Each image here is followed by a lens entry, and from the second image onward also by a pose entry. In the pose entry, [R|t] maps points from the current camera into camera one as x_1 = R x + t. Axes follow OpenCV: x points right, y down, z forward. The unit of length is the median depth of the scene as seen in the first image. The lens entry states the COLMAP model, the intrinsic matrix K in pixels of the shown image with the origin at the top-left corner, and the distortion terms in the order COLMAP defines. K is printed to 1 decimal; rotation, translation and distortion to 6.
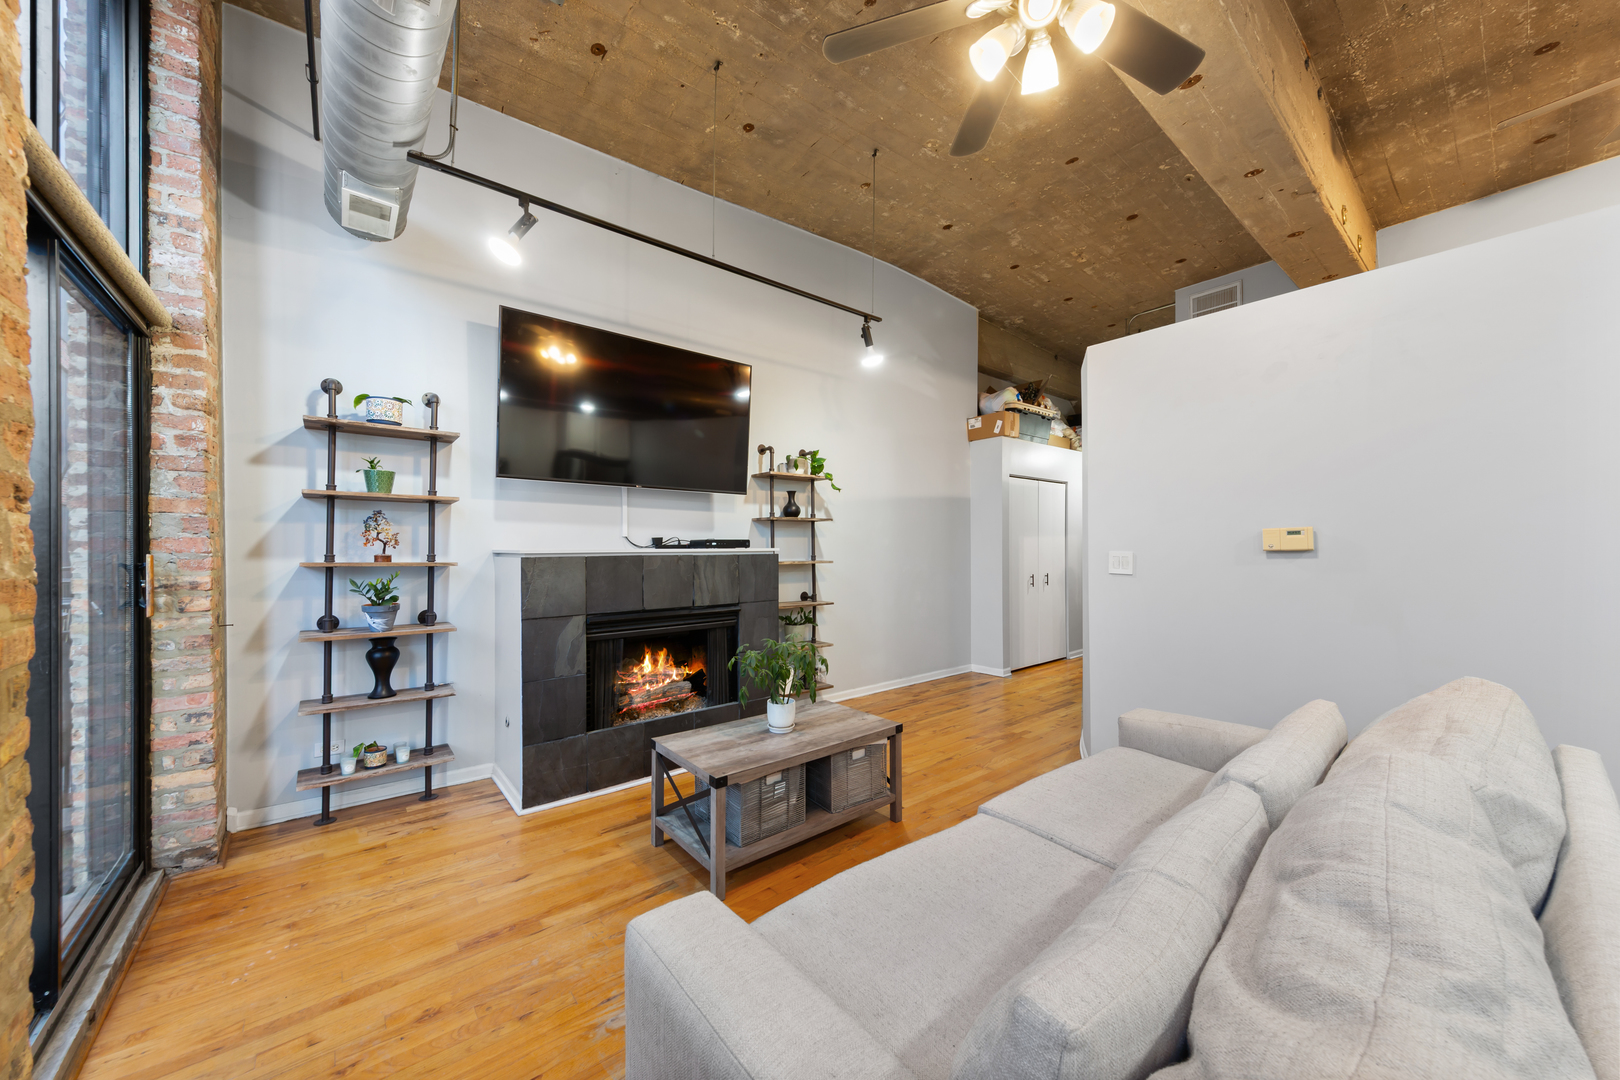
lens RADIAL K [[579.6, 0, 813.6], [0, 579.6, 544.7], [0, 0, 1]] dist [0.001309, -0.000107]
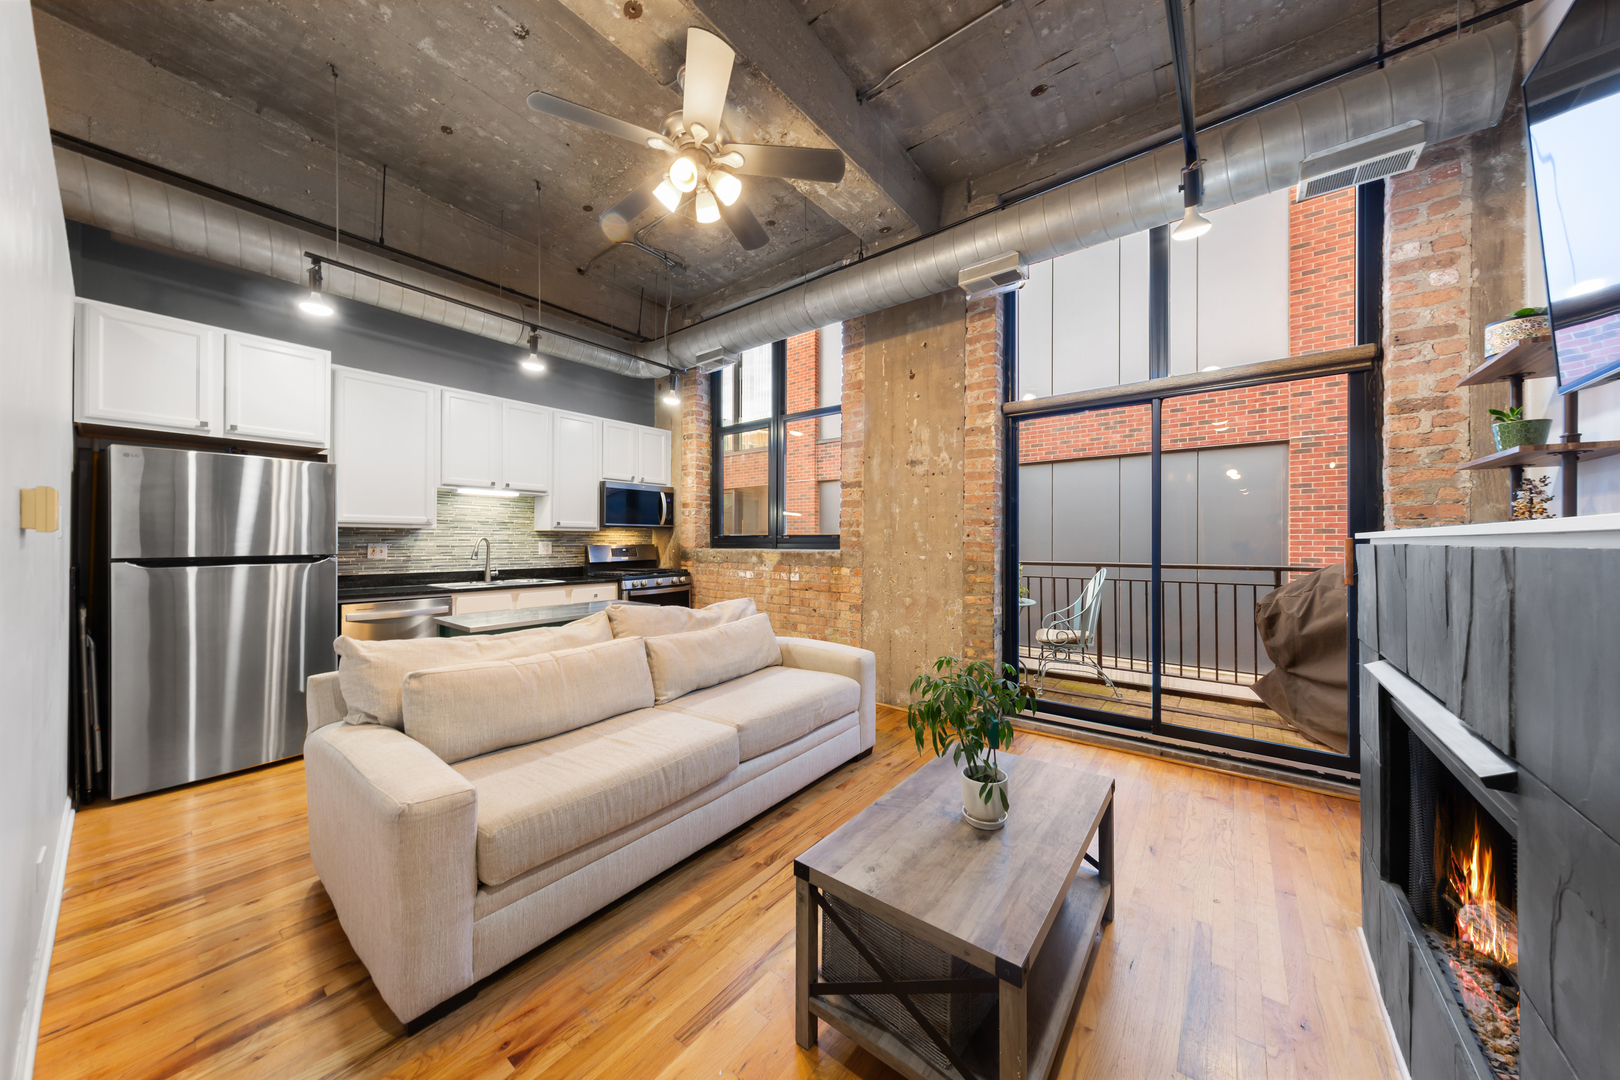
lens RADIAL K [[536.2, 0, 814.7], [0, 536.2, 539.8], [0, 0, 1]] dist [0.005165, -0.000138]
pose [[-0.976621, 0.000311, -0.214968, 0.236586], [0.001187, 0.999992, -0.003946, 0.017200], [0.214965, -0.004109, -0.976613, 1.453384]]
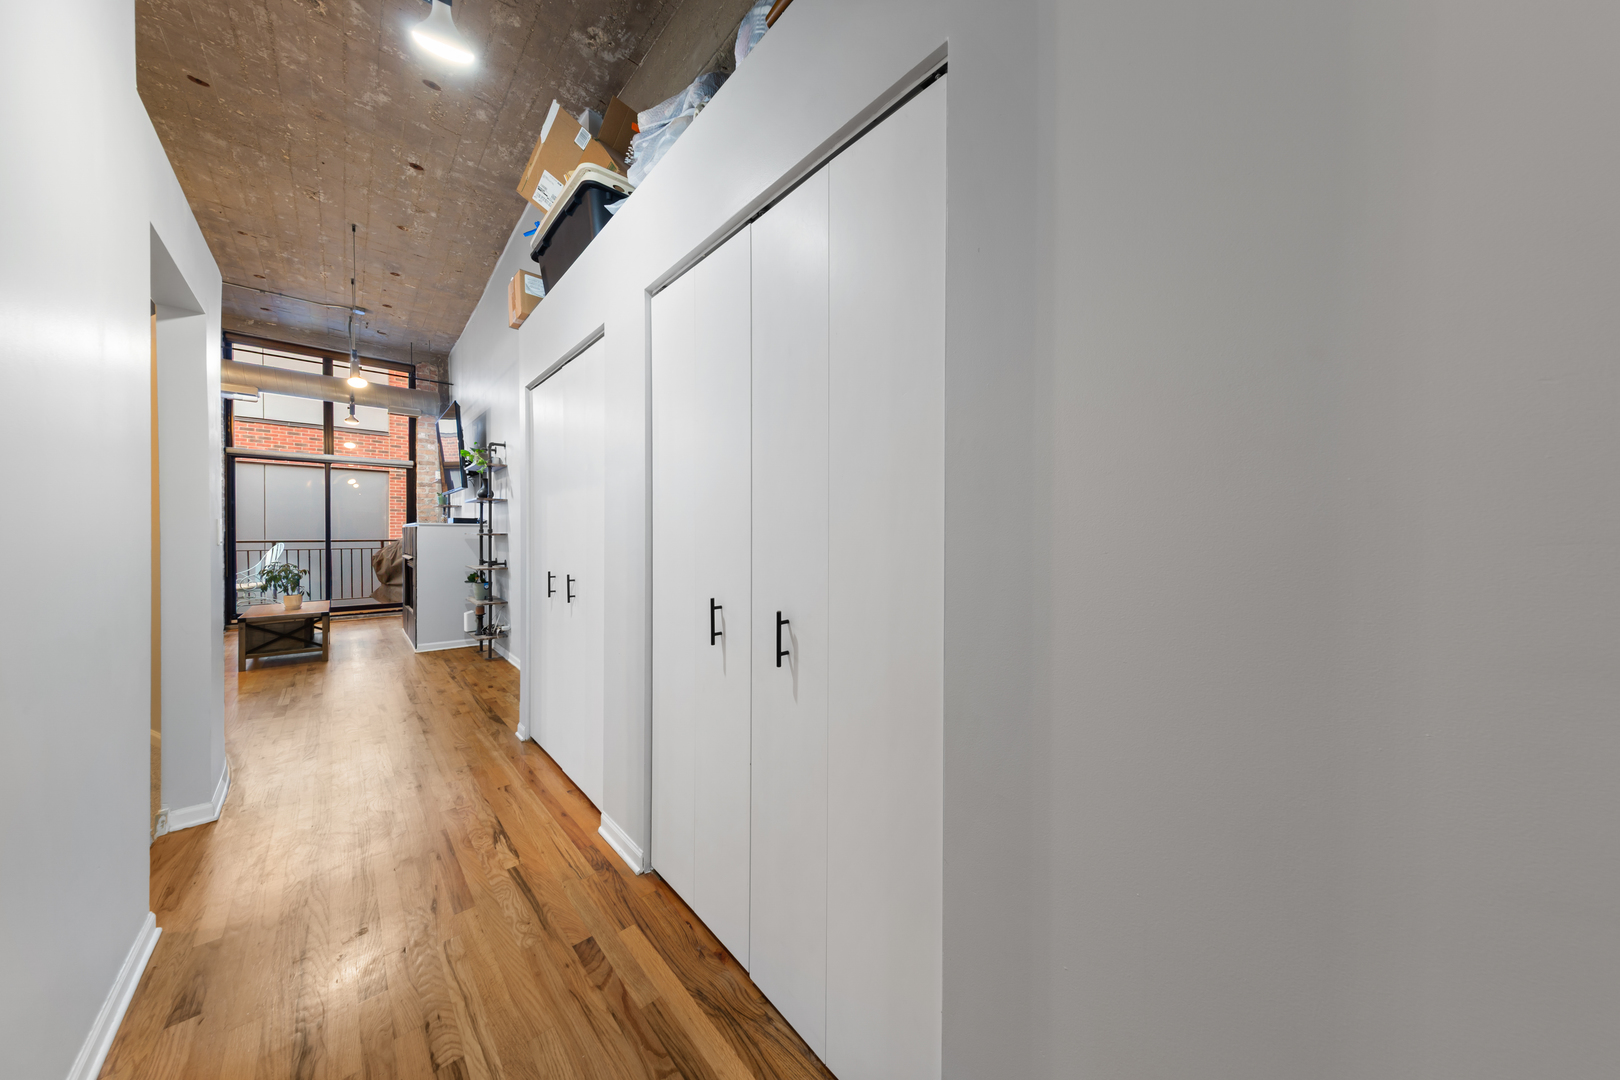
lens RADIAL K [[513.4, 0, 813.2], [0, 513.4, 540.0], [0, 0, 1]] dist [0.007860, -0.001191]
pose [[0.048869, 0.013069, -0.998720, 1.791957], [-0.003572, 0.999910, 0.012910, 0.038075], [0.998799, 0.002937, 0.048912, 2.636307]]
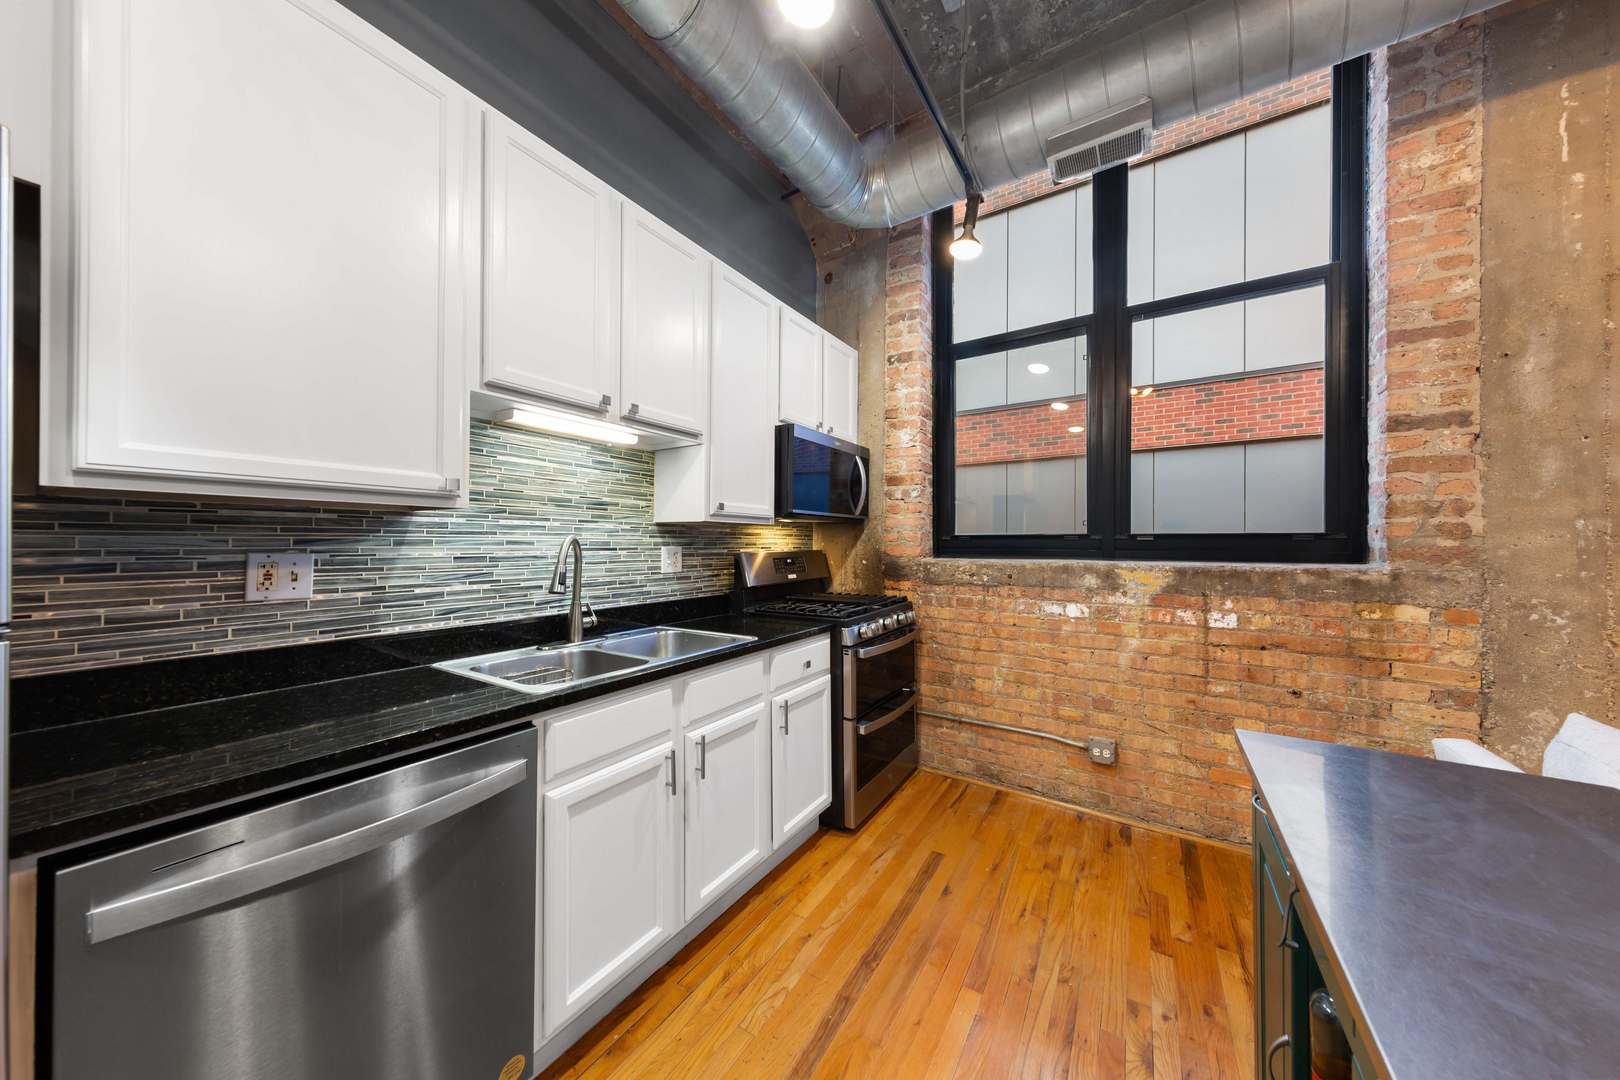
lens RADIAL K [[513.4, 0, 813.2], [0, 513.4, 540.0], [0, 0, 1]] dist [0.007860, -0.001191]
pose [[-0.953661, -0.002674, -0.300870, 0.748345], [-0.000651, 0.999976, -0.006825, 0.011081], [0.300881, -0.006313, -0.953641, 0.395545]]
